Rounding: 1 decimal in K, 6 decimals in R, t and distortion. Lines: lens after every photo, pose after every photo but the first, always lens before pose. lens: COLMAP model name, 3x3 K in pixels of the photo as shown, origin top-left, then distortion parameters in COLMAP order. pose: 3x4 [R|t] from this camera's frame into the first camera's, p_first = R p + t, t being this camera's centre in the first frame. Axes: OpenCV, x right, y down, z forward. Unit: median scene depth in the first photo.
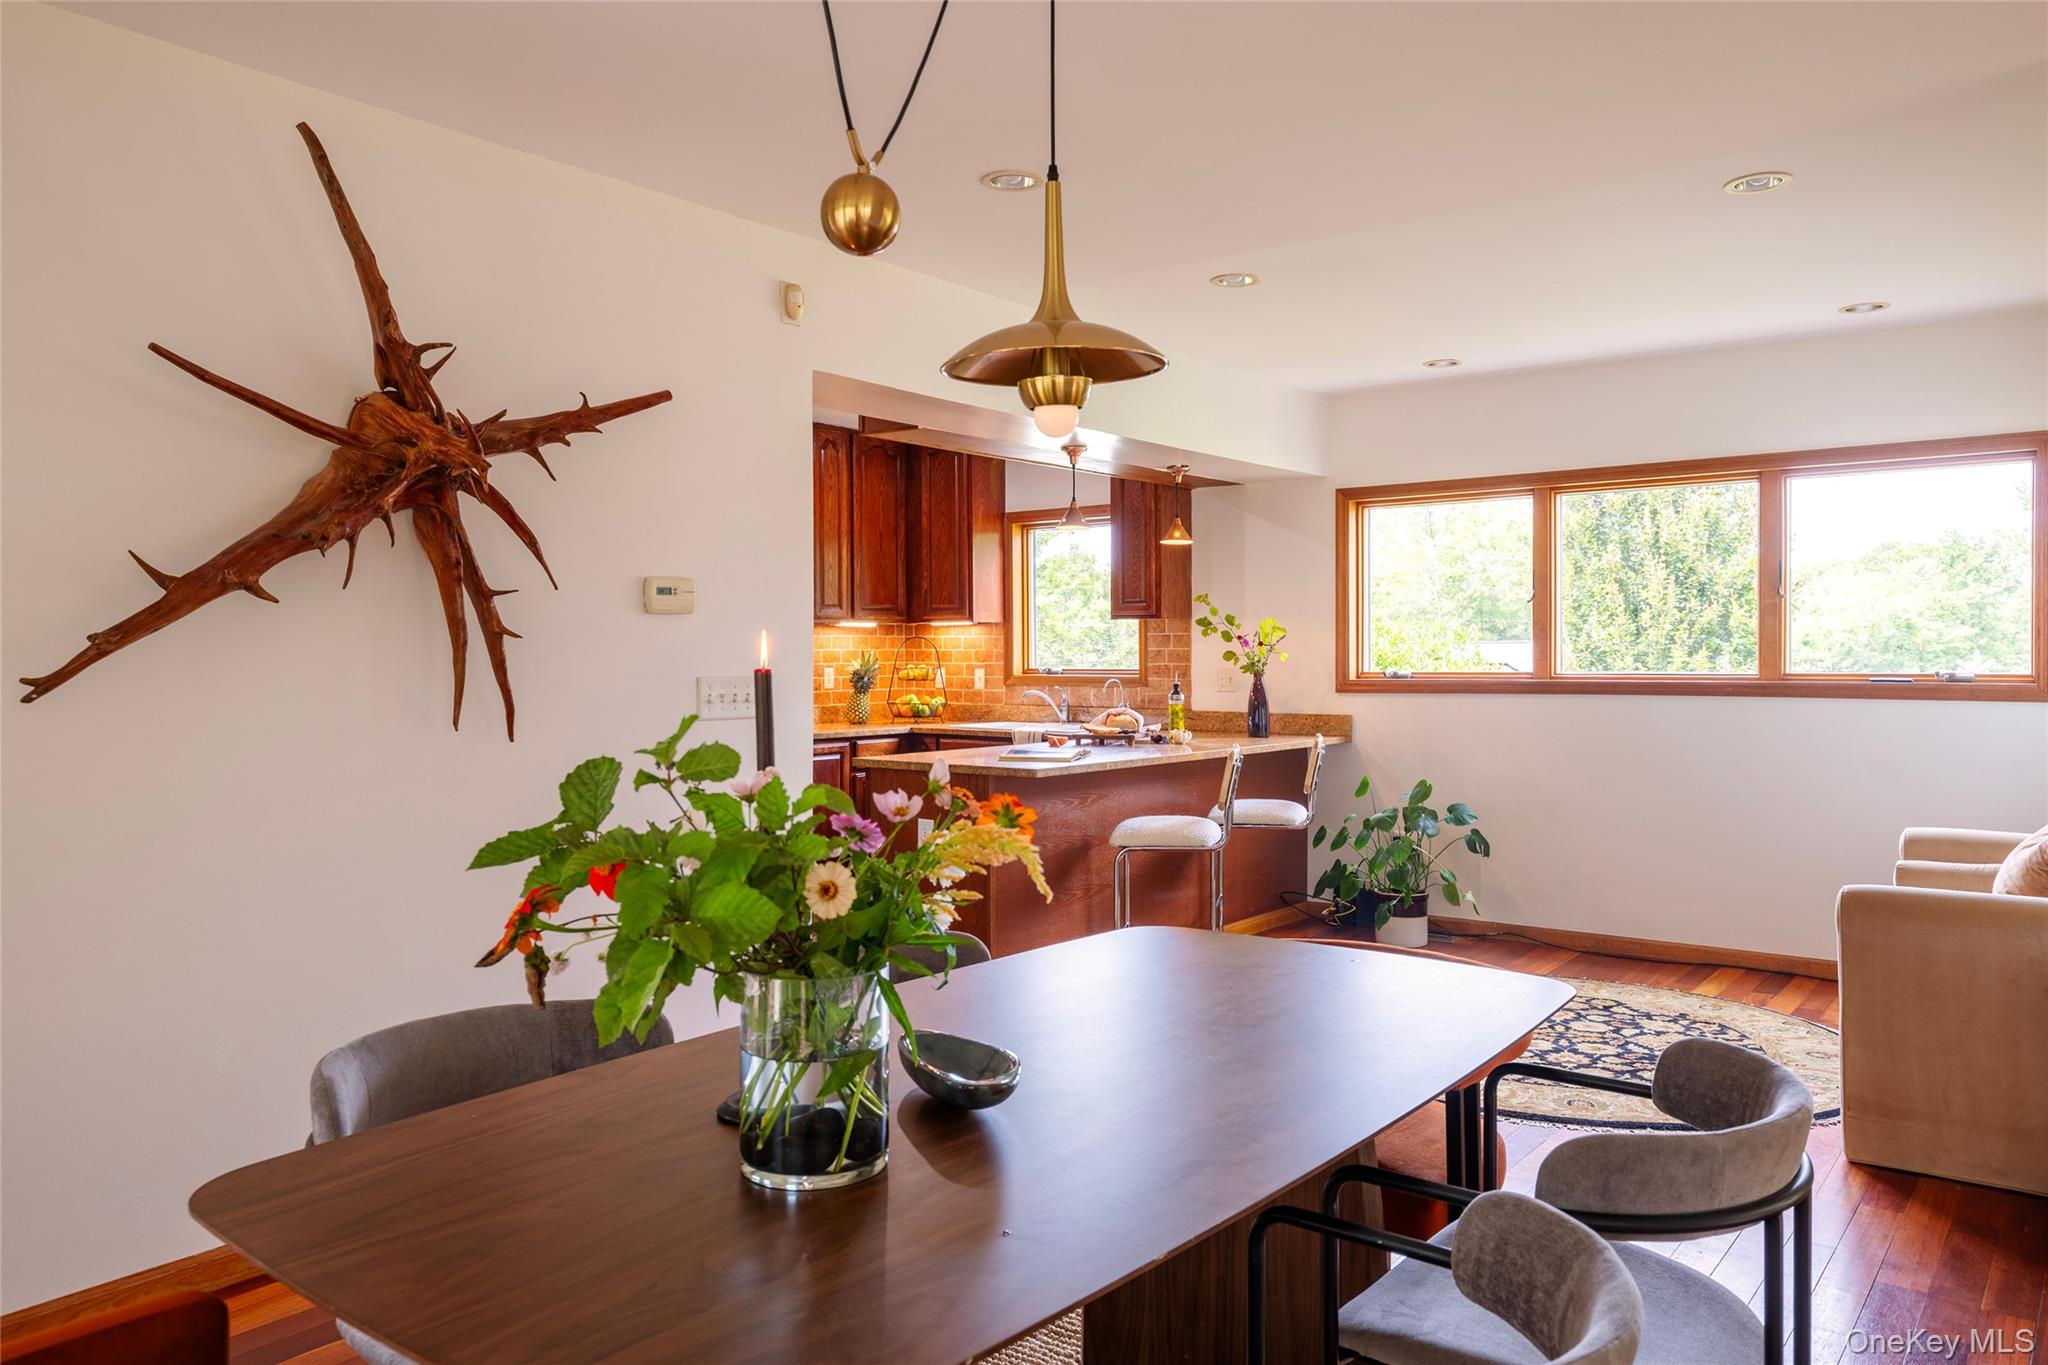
lens RADIAL K [[1467.1, 0, 1024.0], [0, 1467.1, 682.5], [0, 0, 1]] dist [-0.000240, 0.000785]
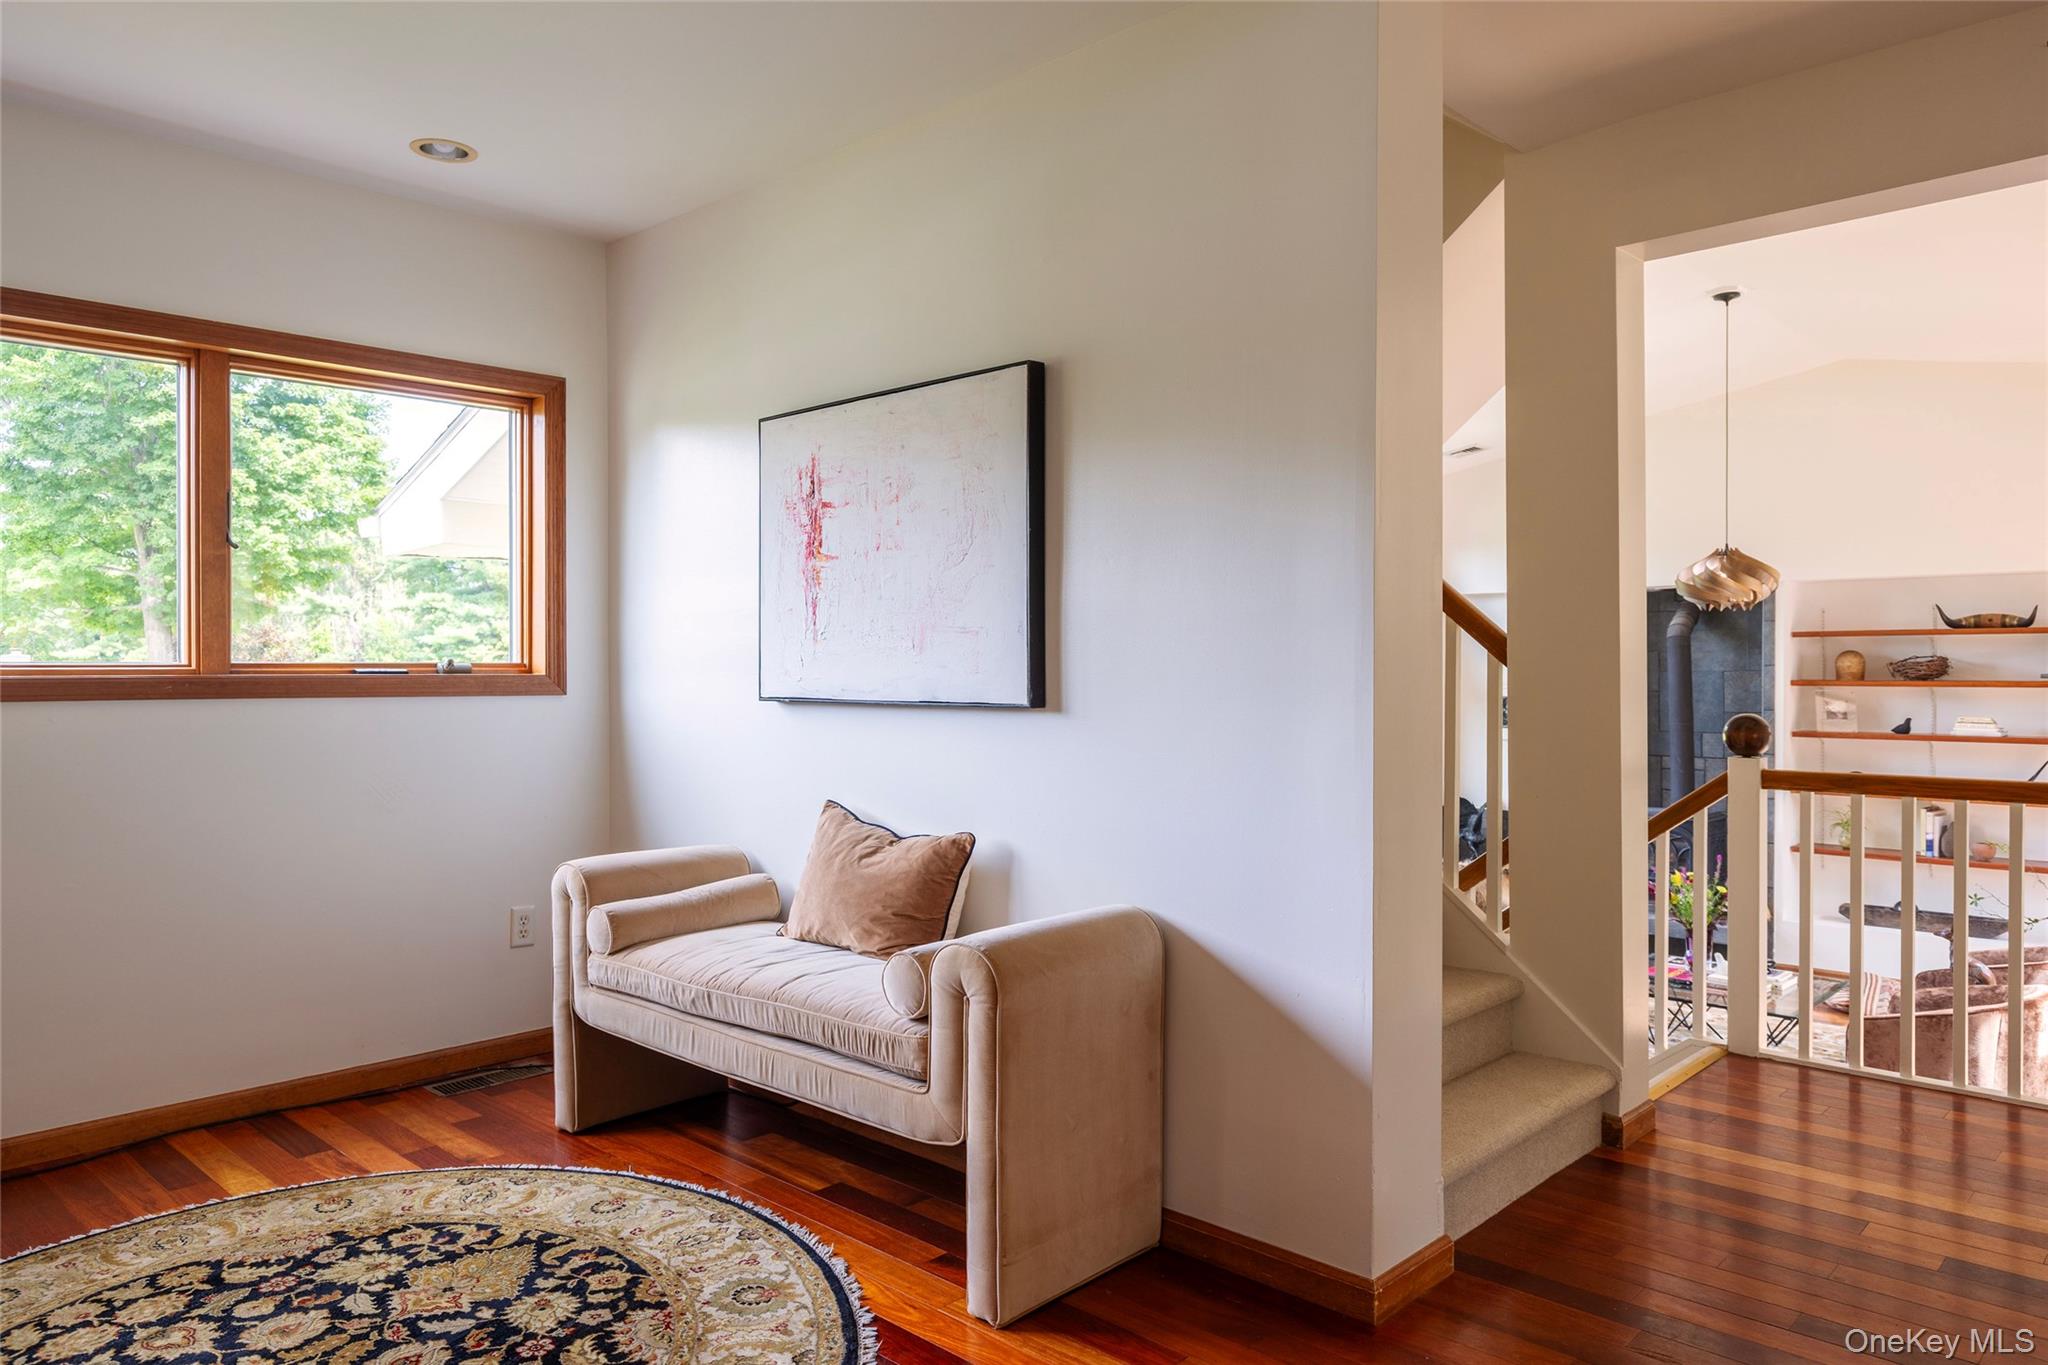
lens RADIAL K [[1360.2, 0, 1024.0], [0, 1360.2, 682.5], [0, 0, 1]] dist [-0.000608, 0.003188]
pose [[0.104113, -0.007937, 0.994534, -0.046274], [0.021880, 0.999744, 0.005688, 0.006094], [-0.994325, 0.021168, 0.104260, 0.494086]]
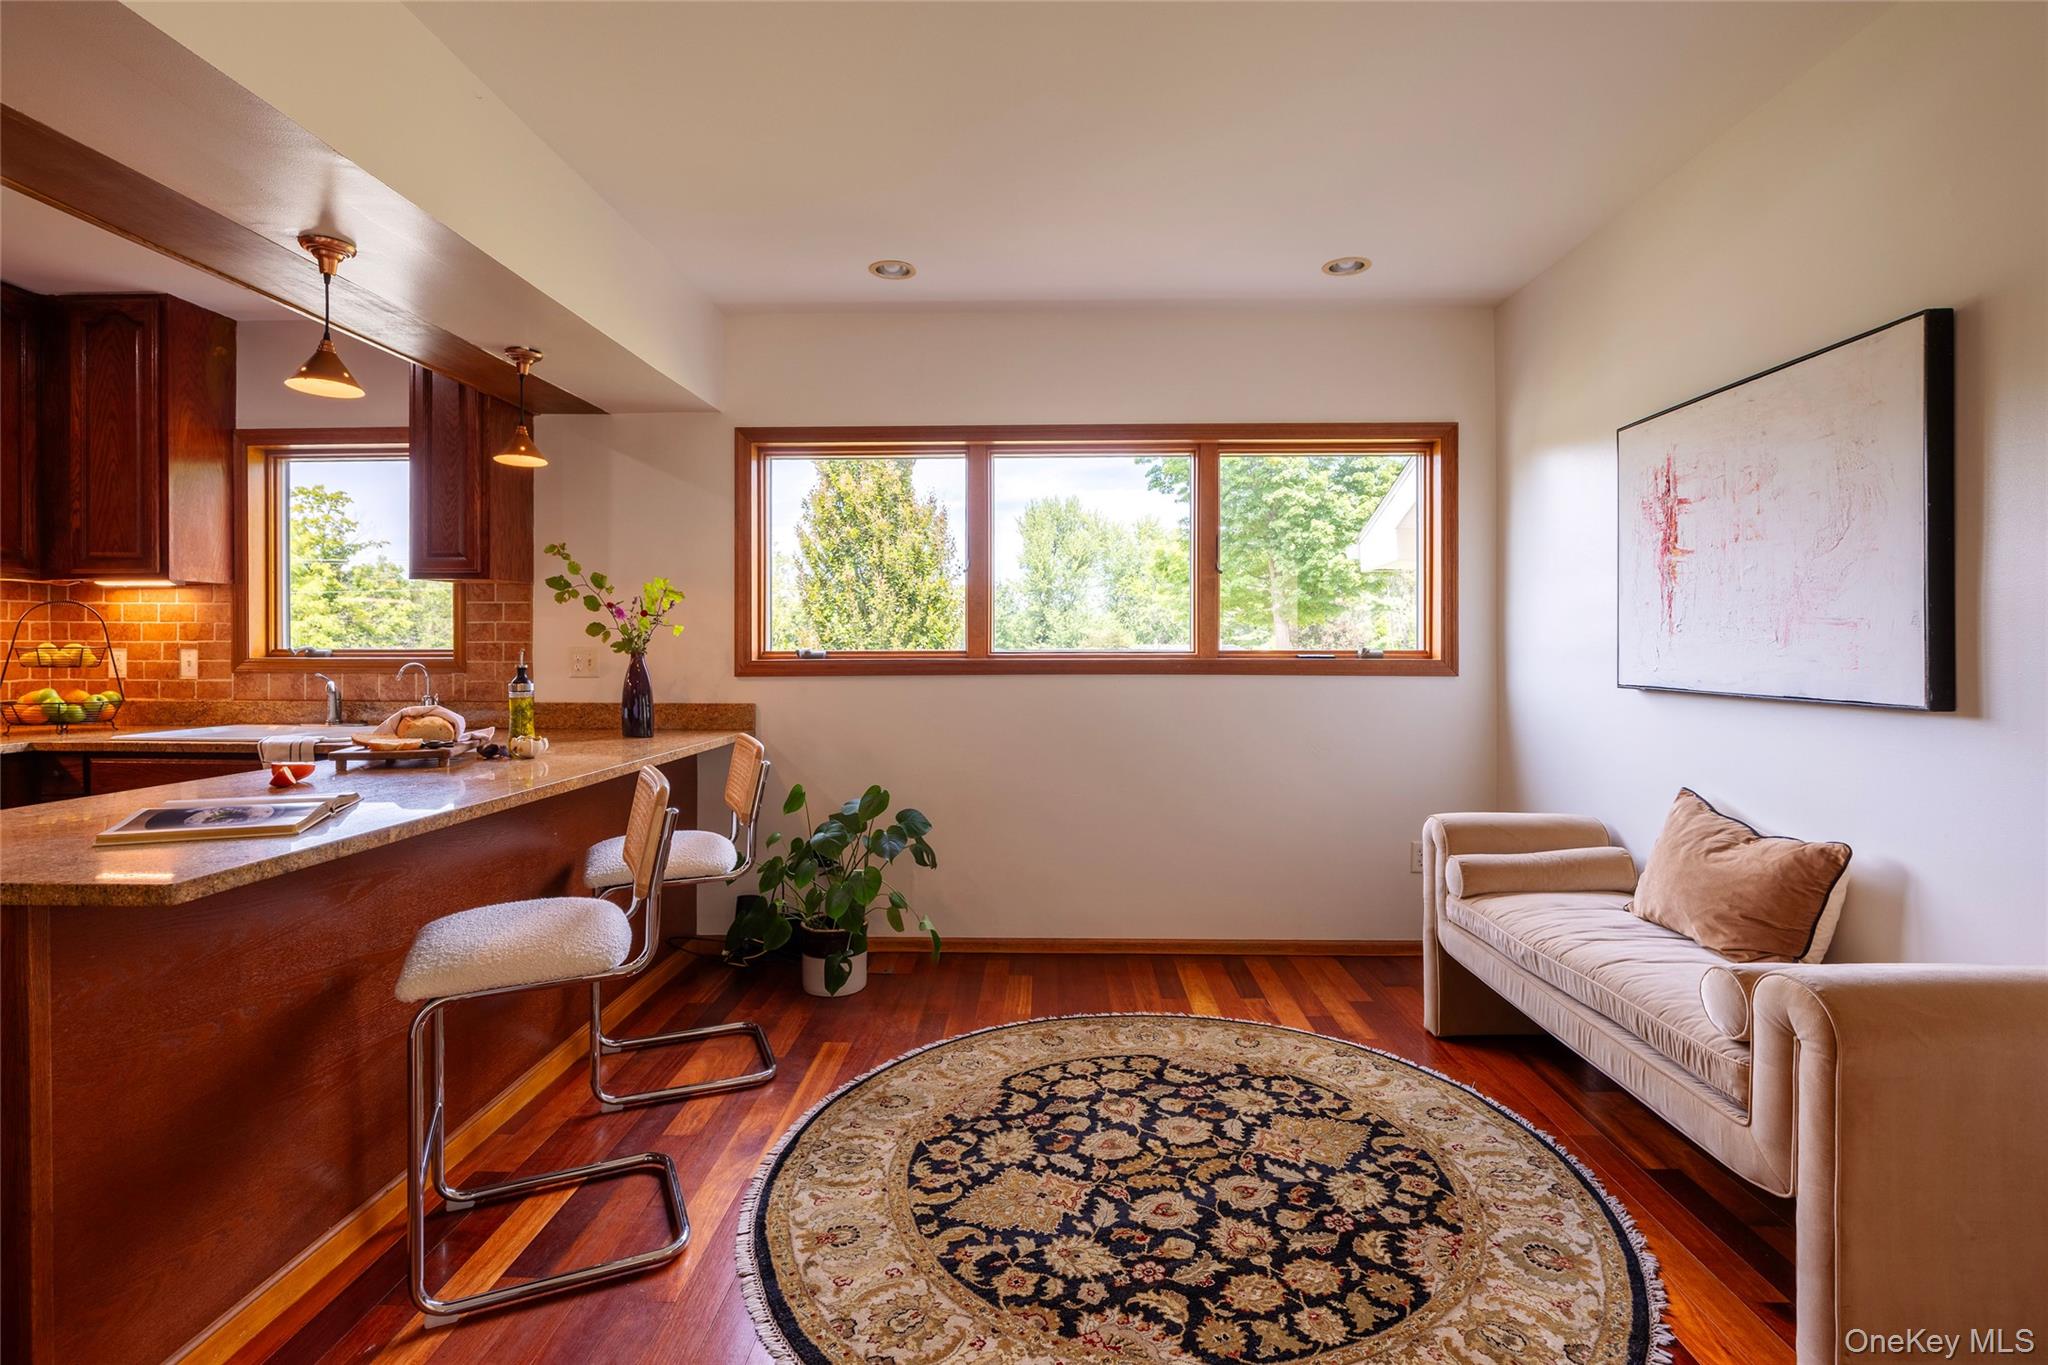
lens RADIAL K [[955.6, 0, 1033.2], [0, 955.6, 646.5], [0, 0, 1]] dist [-0.013026, 0.001701]
pose [[0.805618, 0.003310, 0.592426, 0.031799], [0.009431, 0.999786, -0.018410, 0.001500], [-0.592361, 0.020418, 0.805414, 0.473984]]
